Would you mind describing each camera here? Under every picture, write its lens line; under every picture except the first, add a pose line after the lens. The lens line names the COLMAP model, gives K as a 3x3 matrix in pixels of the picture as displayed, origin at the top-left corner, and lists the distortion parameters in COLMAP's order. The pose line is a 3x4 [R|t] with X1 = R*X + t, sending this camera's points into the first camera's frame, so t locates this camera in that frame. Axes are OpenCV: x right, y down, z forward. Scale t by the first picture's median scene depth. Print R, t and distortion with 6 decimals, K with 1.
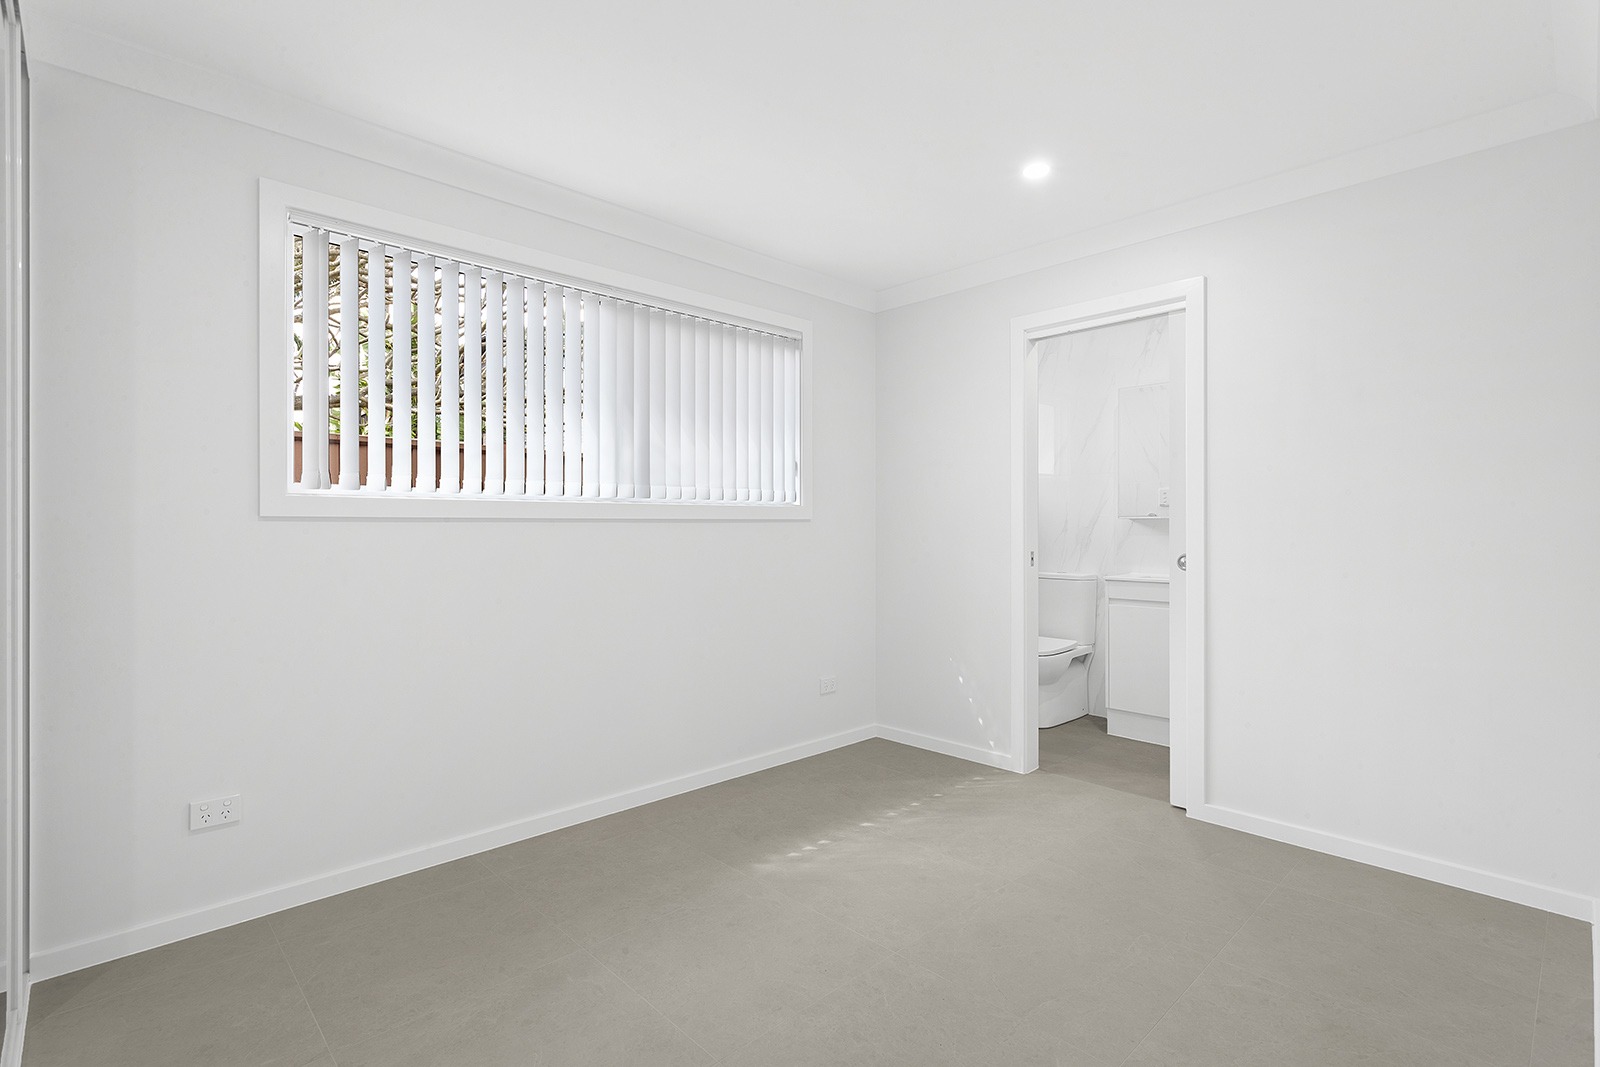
lens RADIAL K [[764.9, 0, 799.3], [0, 764.9, 527.8], [0, 0, 1]] dist [0.000510, 0.002461]
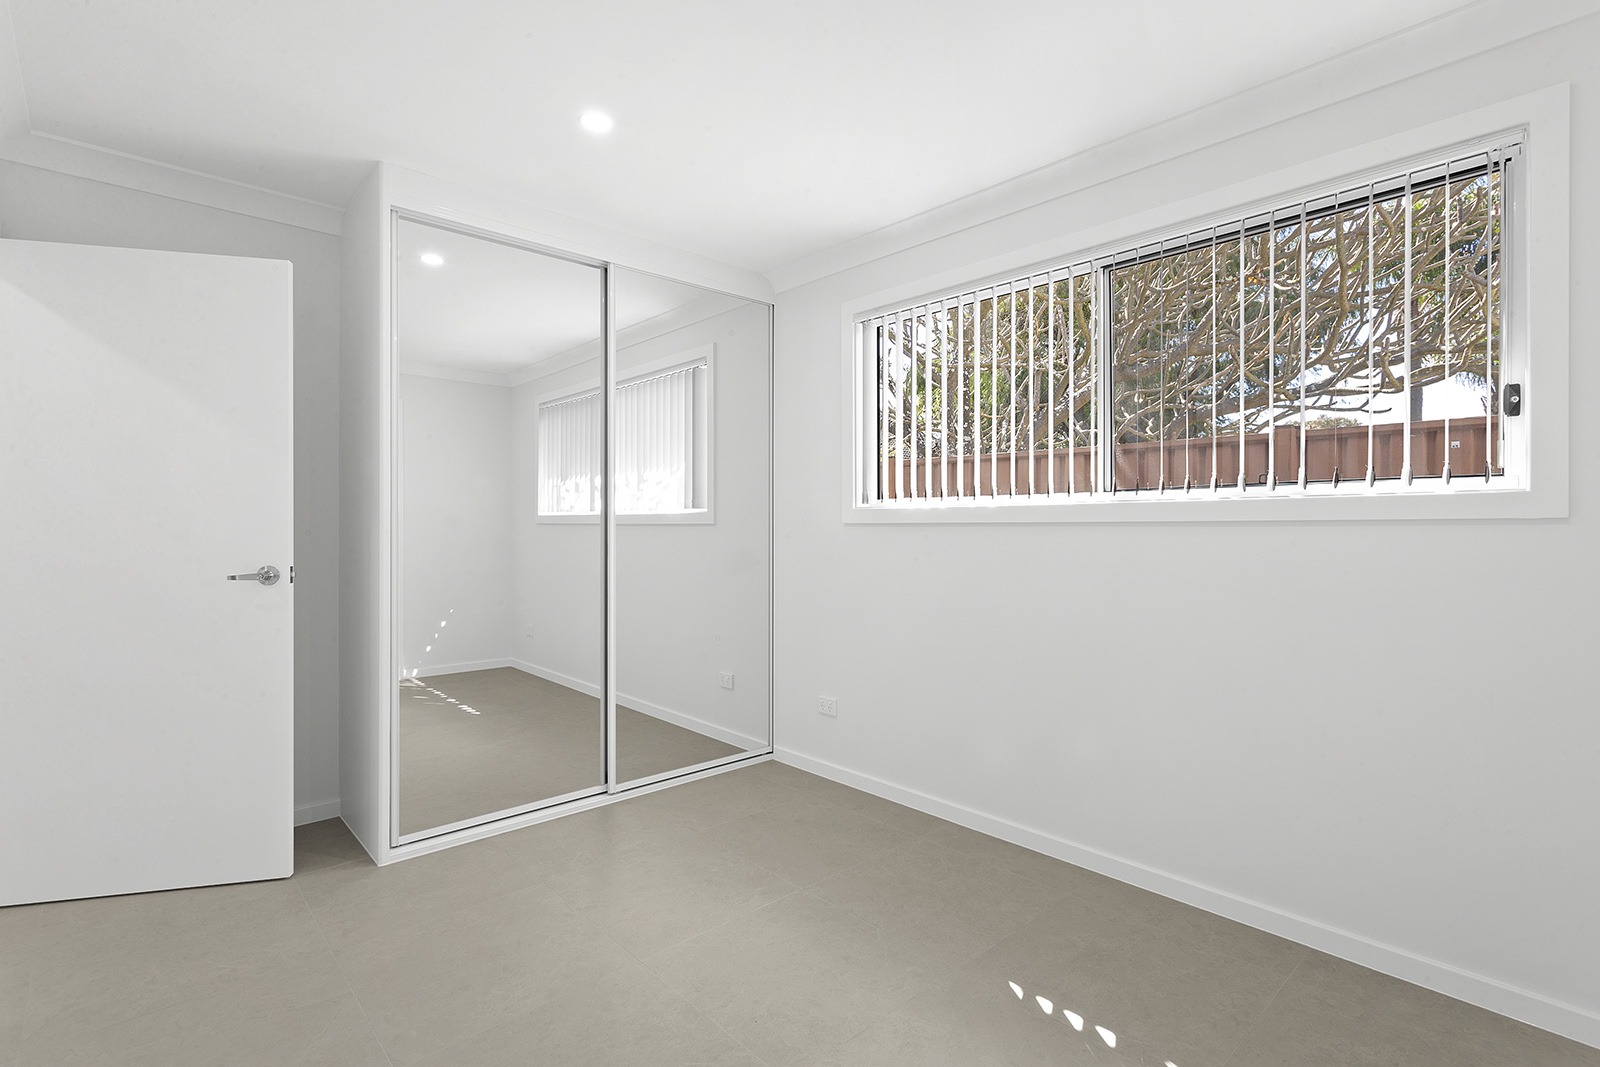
lens RADIAL K [[764.9, 0, 799.3], [0, 764.9, 533.6], [0, 0, 1]] dist [0.000510, 0.002461]
pose [[-0.034094, 0.005732, -0.999402, 0.691402], [0.000037, 0.999984, 0.005734, -0.005341], [0.999419, 0.000159, -0.034093, 0.797730]]
